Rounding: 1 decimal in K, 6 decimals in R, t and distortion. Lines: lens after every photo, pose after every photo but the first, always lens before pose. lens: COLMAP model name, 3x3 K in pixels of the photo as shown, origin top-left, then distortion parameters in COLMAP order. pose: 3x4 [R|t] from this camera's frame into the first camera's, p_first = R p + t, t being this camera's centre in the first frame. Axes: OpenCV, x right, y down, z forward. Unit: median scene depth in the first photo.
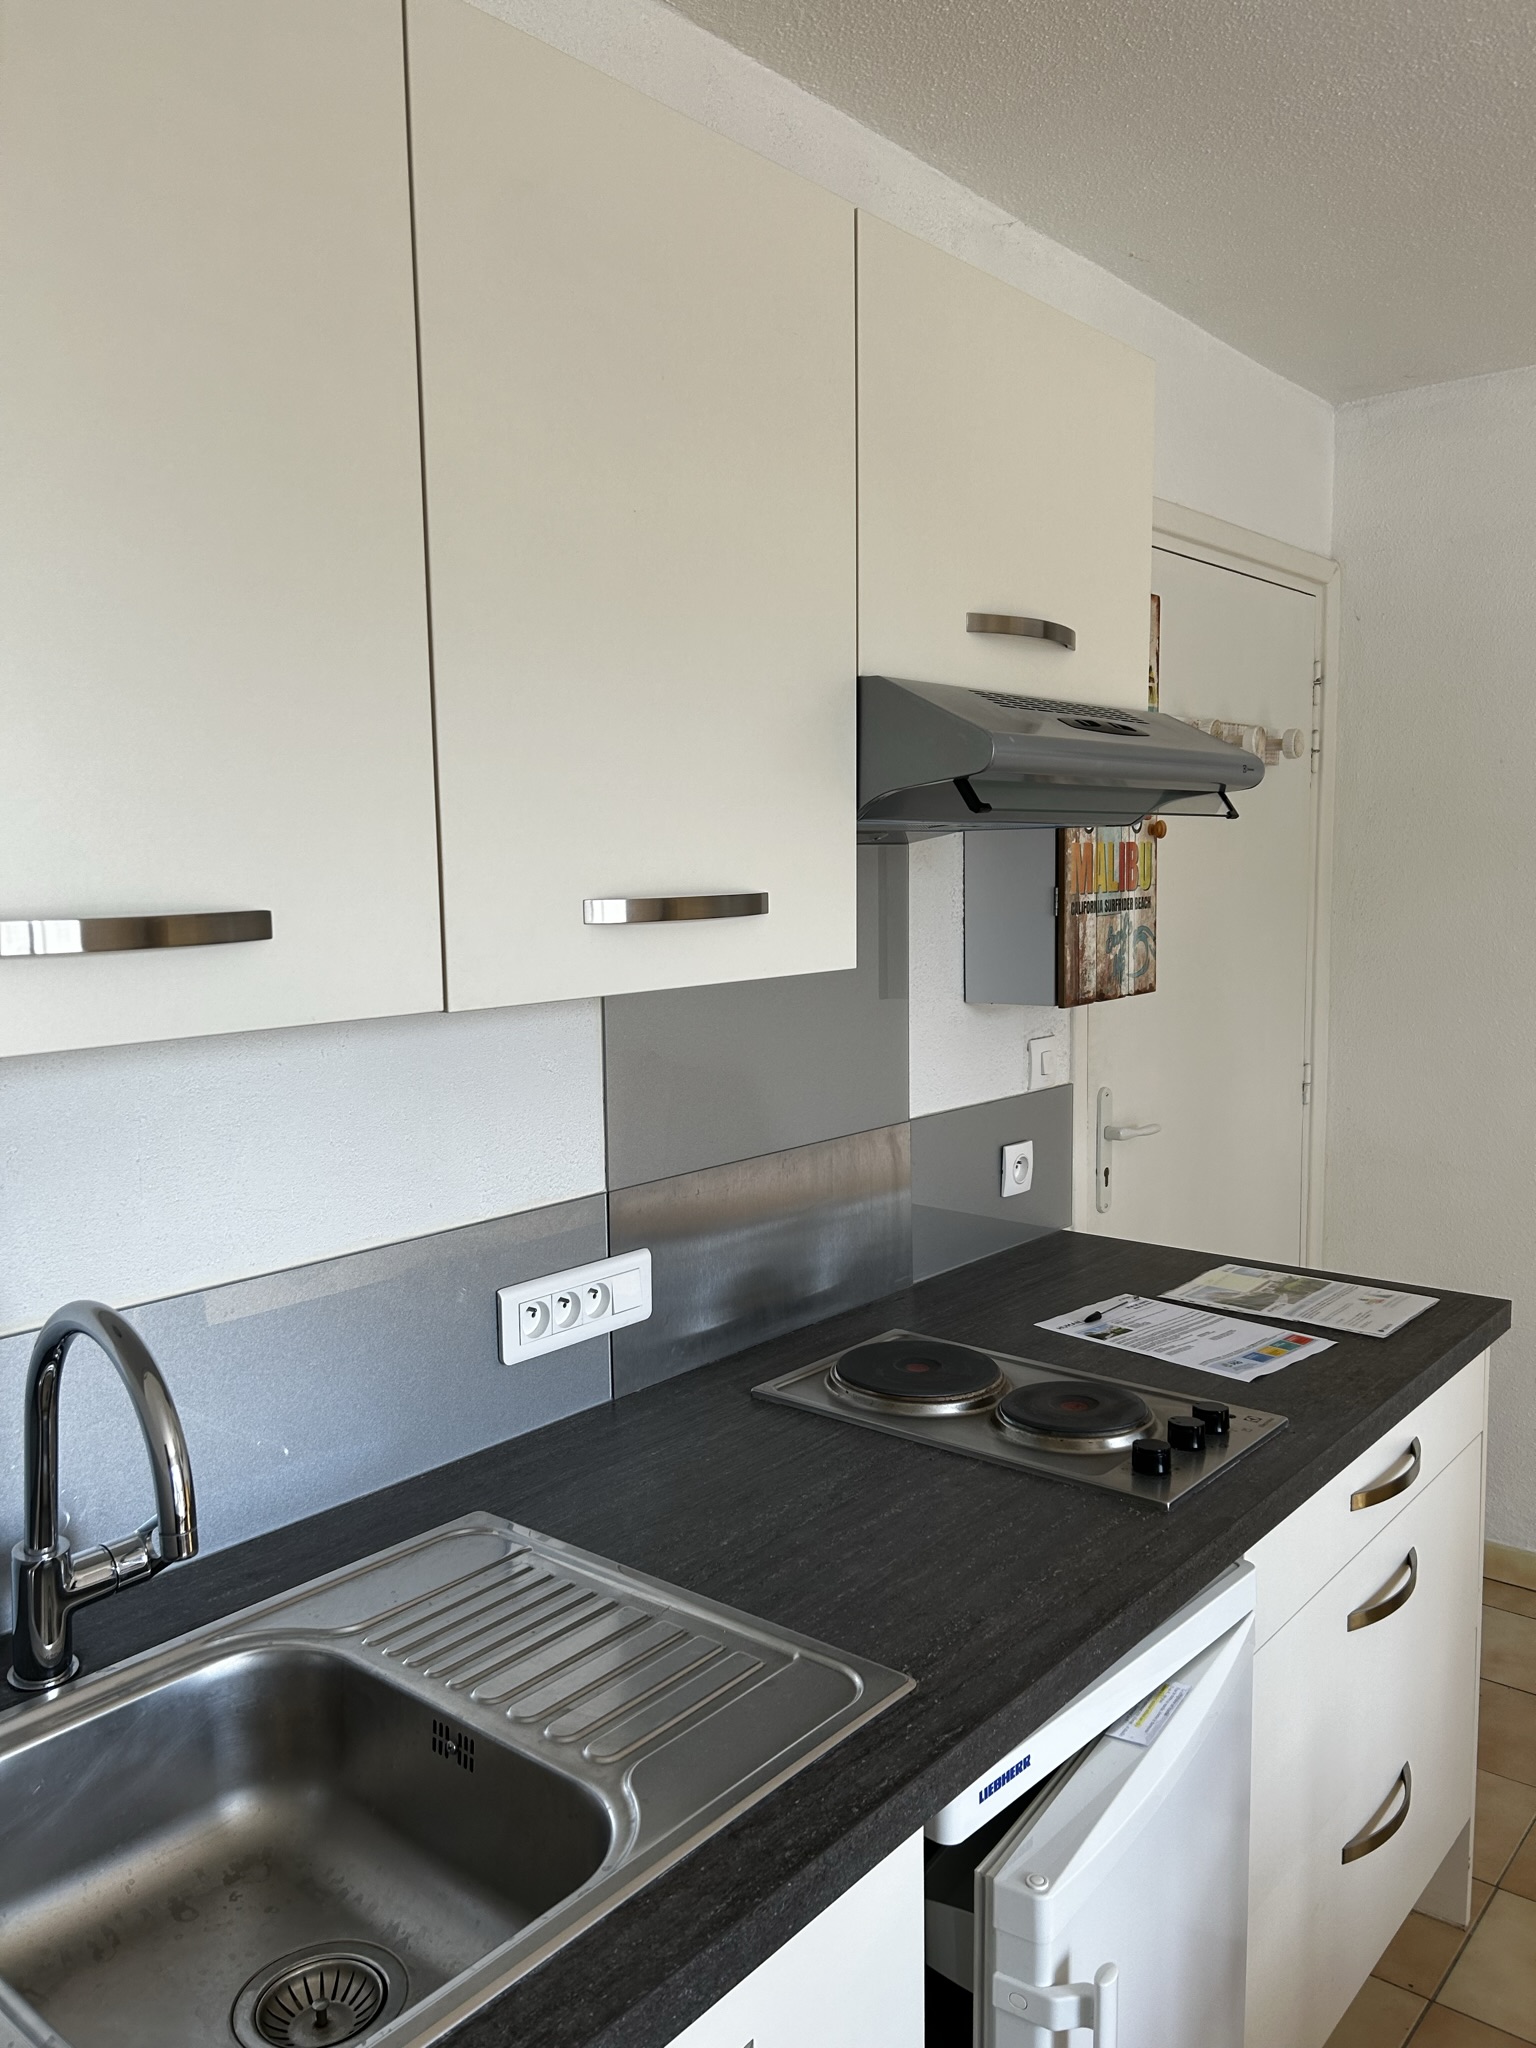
lens RADIAL K [[1554.5, 0, 686.9], [0, 1554.5, 1045.1], [0, 0, 1]] dist [0.099696, -0.048577]
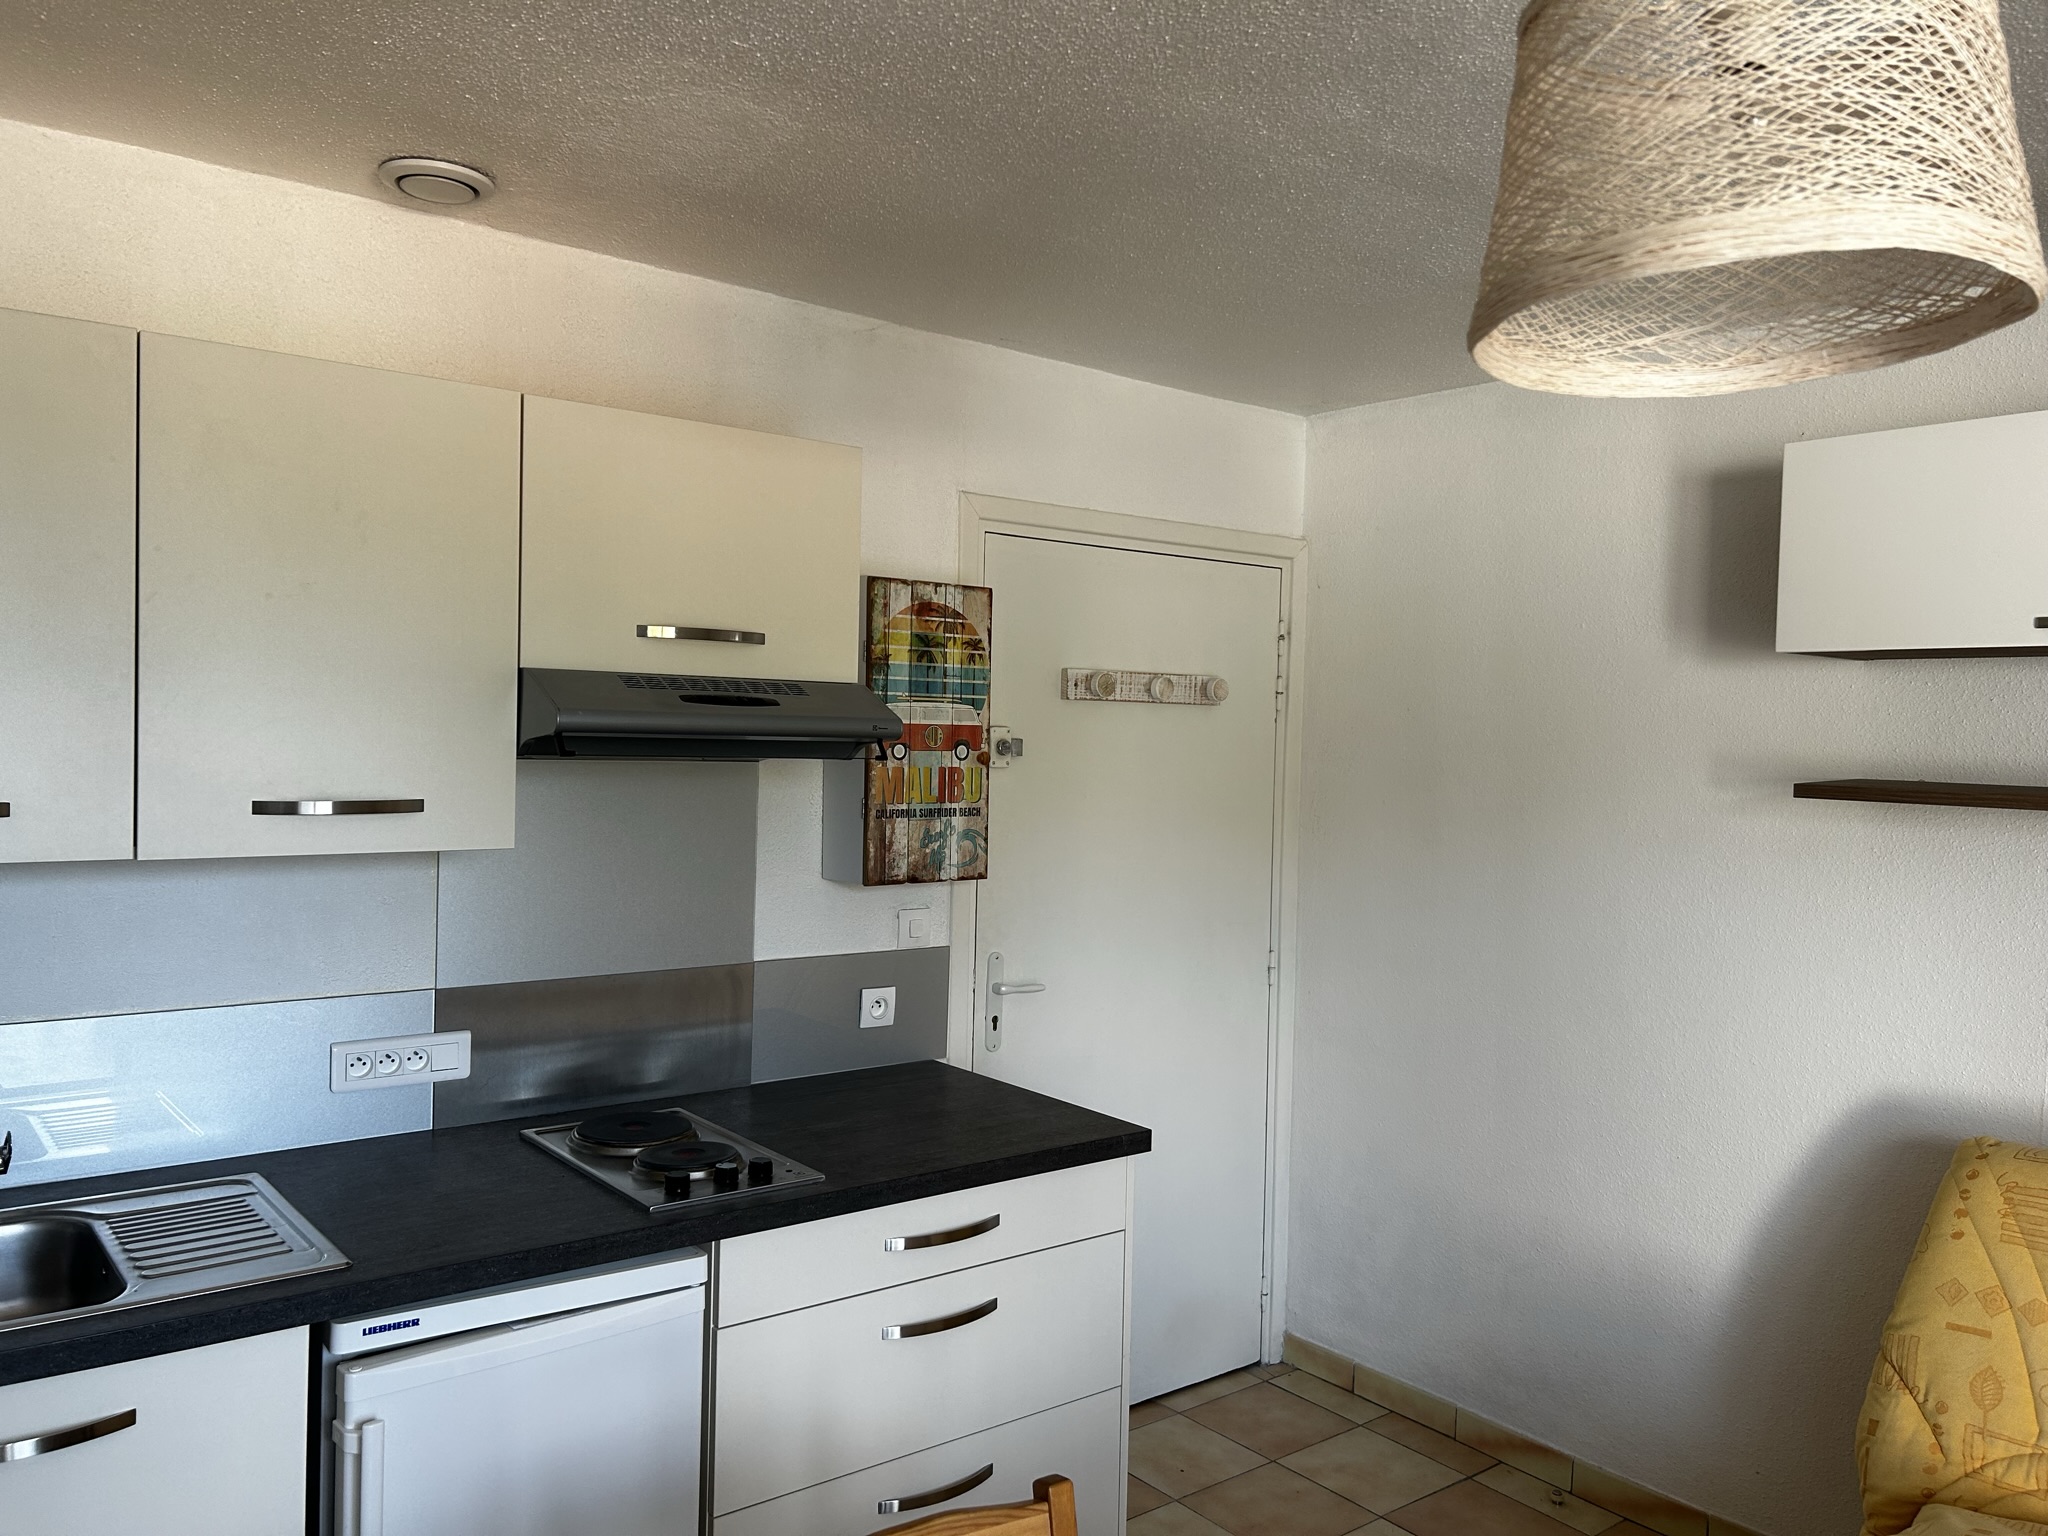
lens RADIAL K [[1560.0, 0, 1015.2], [0, 1560.0, 755.8], [0, 0, 1]] dist [0.038775, -0.049305]
pose [[0.983769, 0.043761, -0.174021, 0.583153], [-0.060614, 0.993844, -0.092737, -0.018051], [0.168891, 0.101780, 0.980365, -0.315667]]
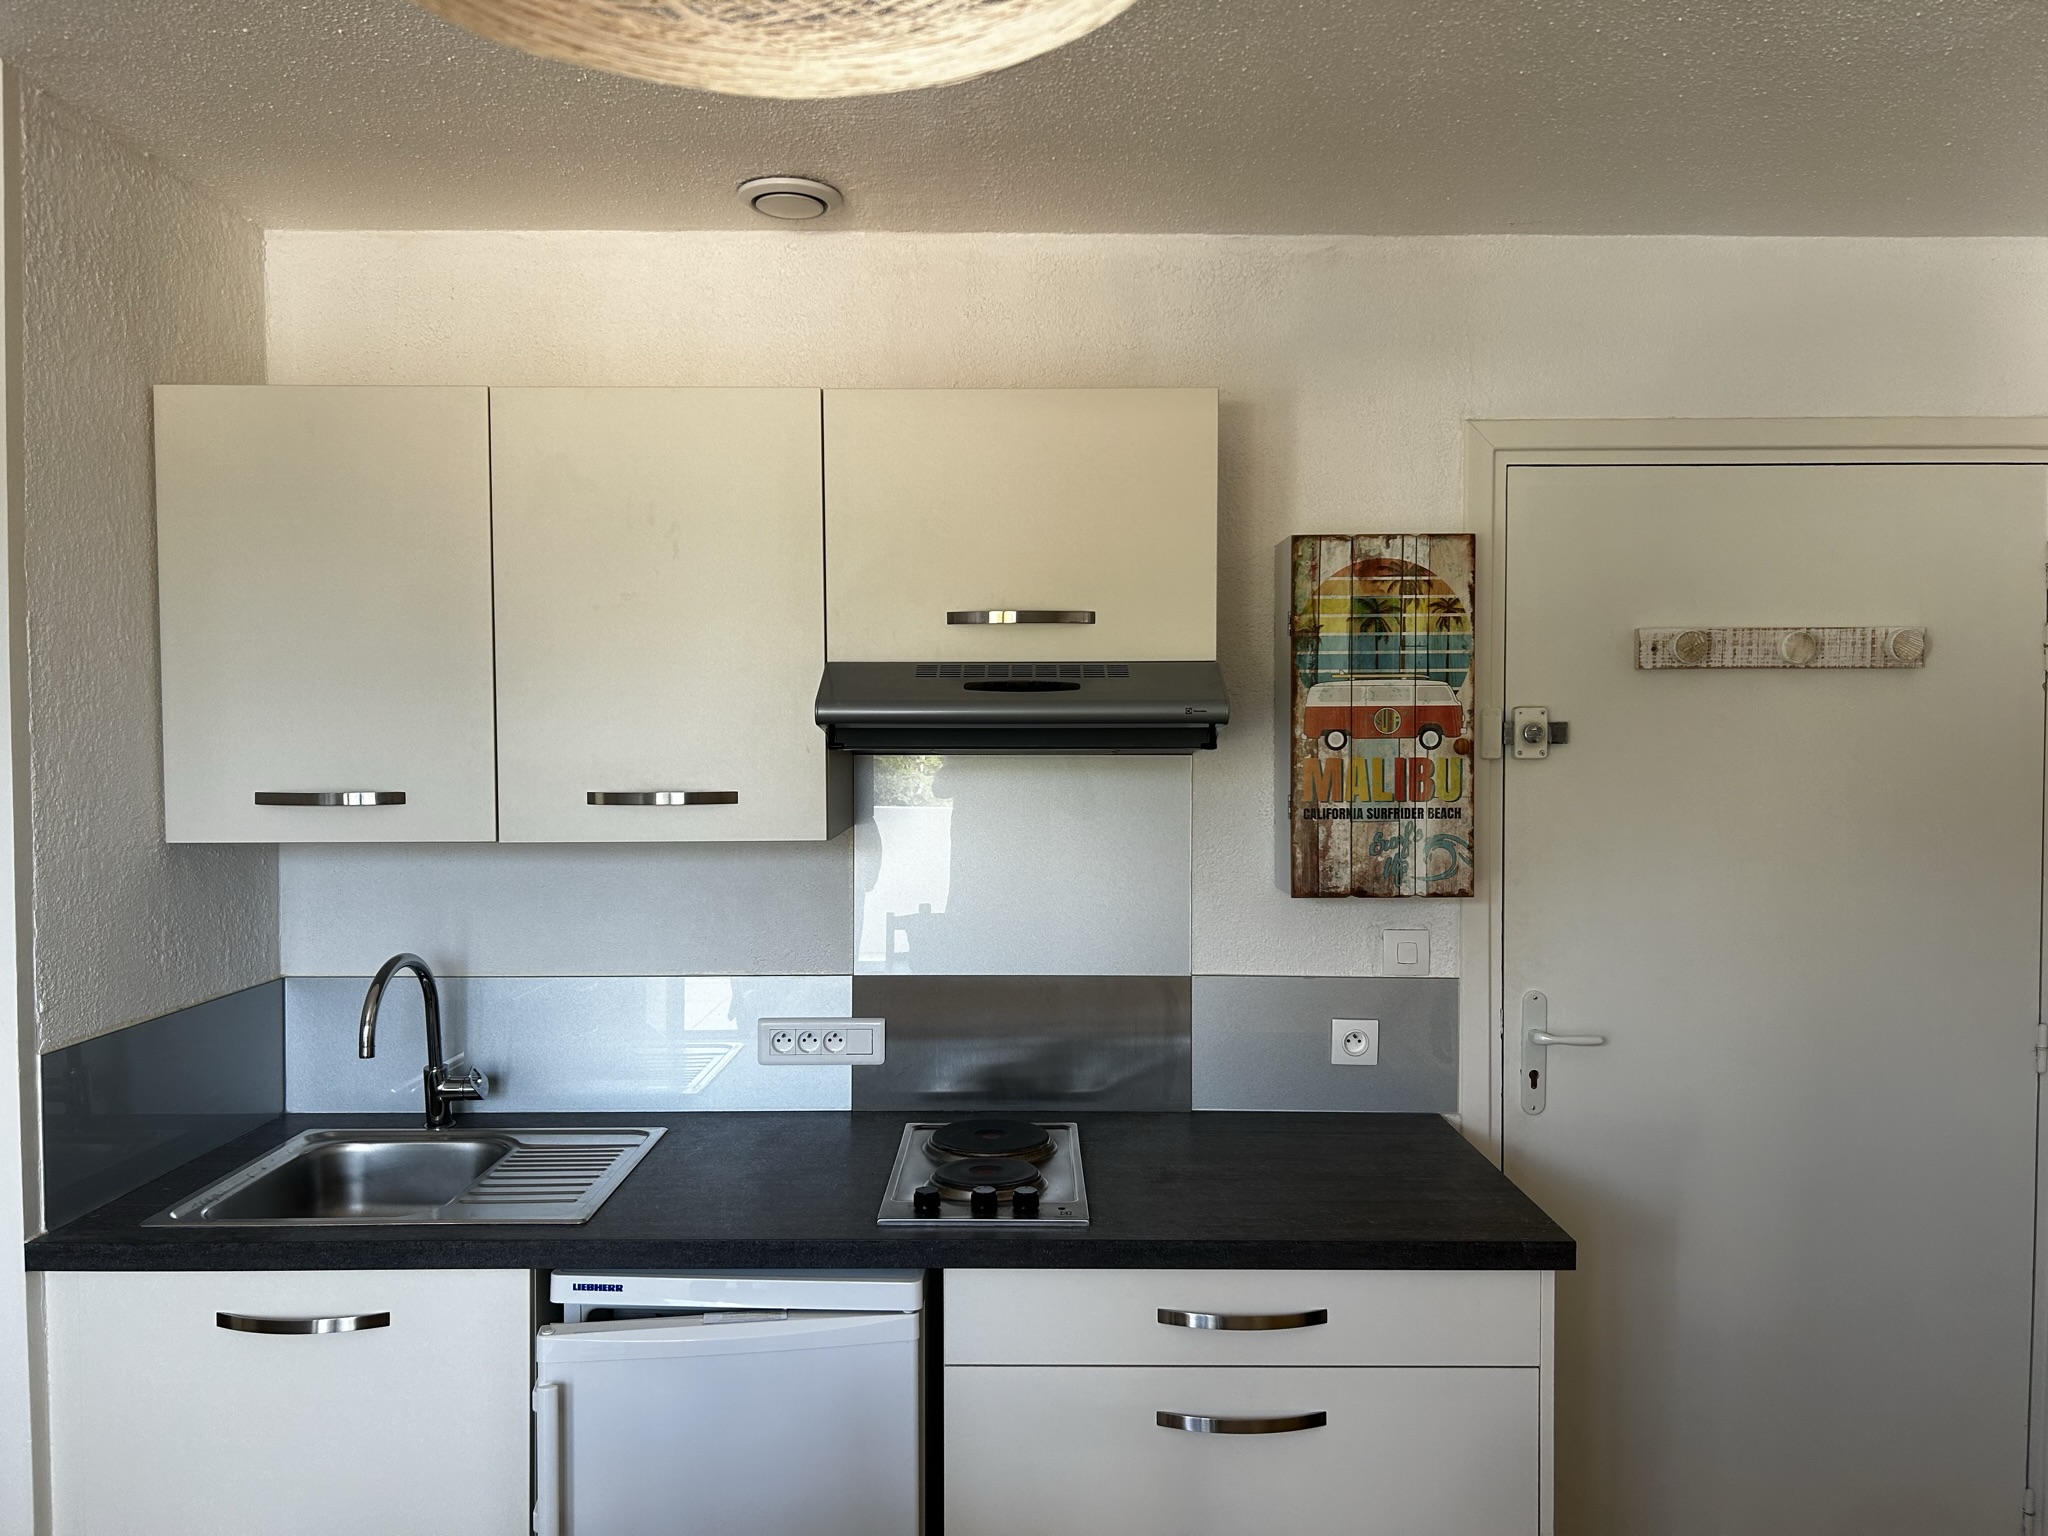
lens RADIAL K [[1540.6, 0, 981.1], [0, 1540.6, 775.6], [0, 0, 1]] dist [0.179260, -0.495037]
pose [[0.652142, 0.039515, -0.757066, 0.936872], [-0.095296, 0.994992, -0.030155, -0.055813], [0.752083, 0.091810, 0.652642, 0.055786]]
